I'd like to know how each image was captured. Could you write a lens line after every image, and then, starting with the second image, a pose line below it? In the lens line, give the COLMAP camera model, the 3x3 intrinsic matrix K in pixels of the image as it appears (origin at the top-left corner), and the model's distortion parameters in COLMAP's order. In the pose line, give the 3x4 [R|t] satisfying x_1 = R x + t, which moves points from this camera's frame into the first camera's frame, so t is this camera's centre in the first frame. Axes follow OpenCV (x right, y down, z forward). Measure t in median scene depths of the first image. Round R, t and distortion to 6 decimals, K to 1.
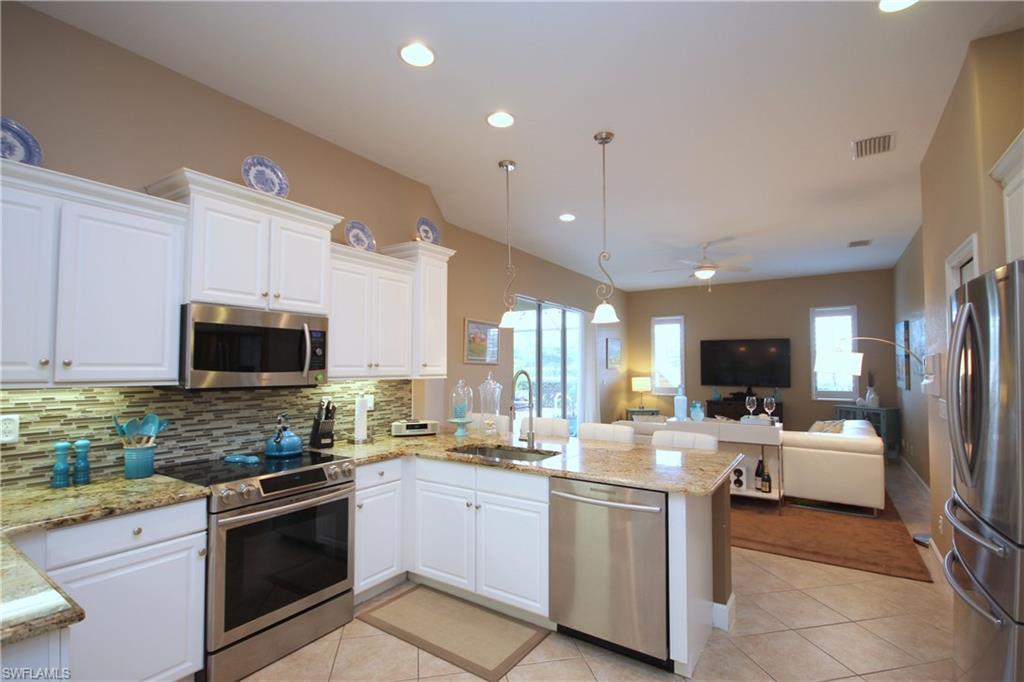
lens RADIAL K [[475.4, 0, 489.1], [0, 475.4, 356.1], [0, 0, 1]] dist [-0.001496, 0.000860]
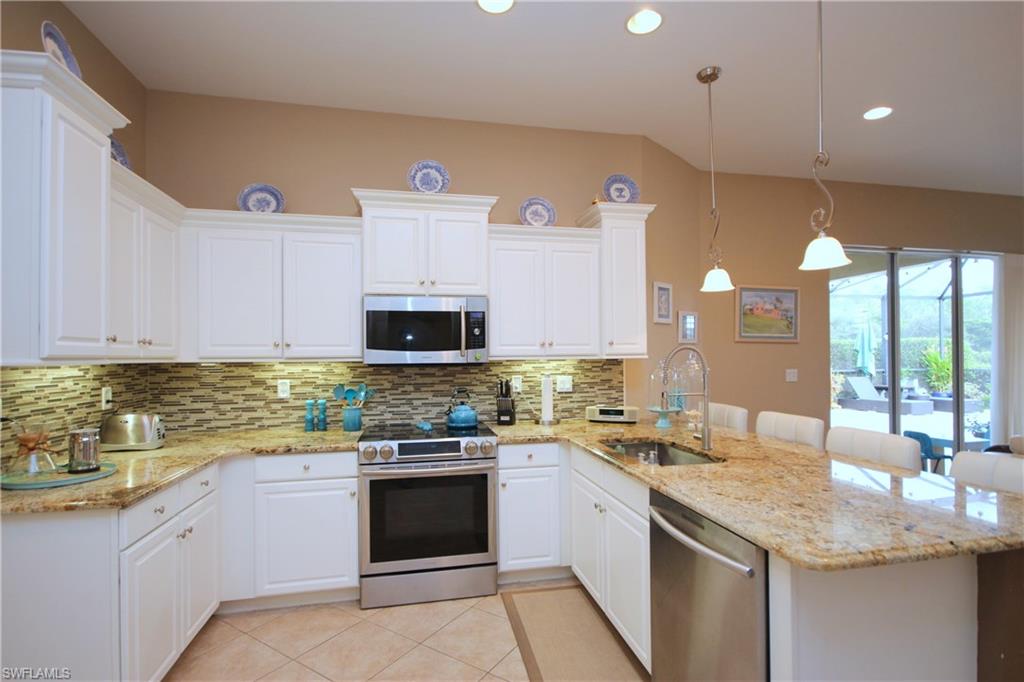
lens RADIAL K [[475.4, 0, 505.6], [0, 475.4, 355.9], [0, 0, 1]] dist [-0.001496, 0.000860]
pose [[0.725889, -0.005303, -0.687791, 0.418840], [0.025210, 0.999504, 0.018900, 0.027035], [0.687350, -0.031058, 0.725662, 0.287041]]
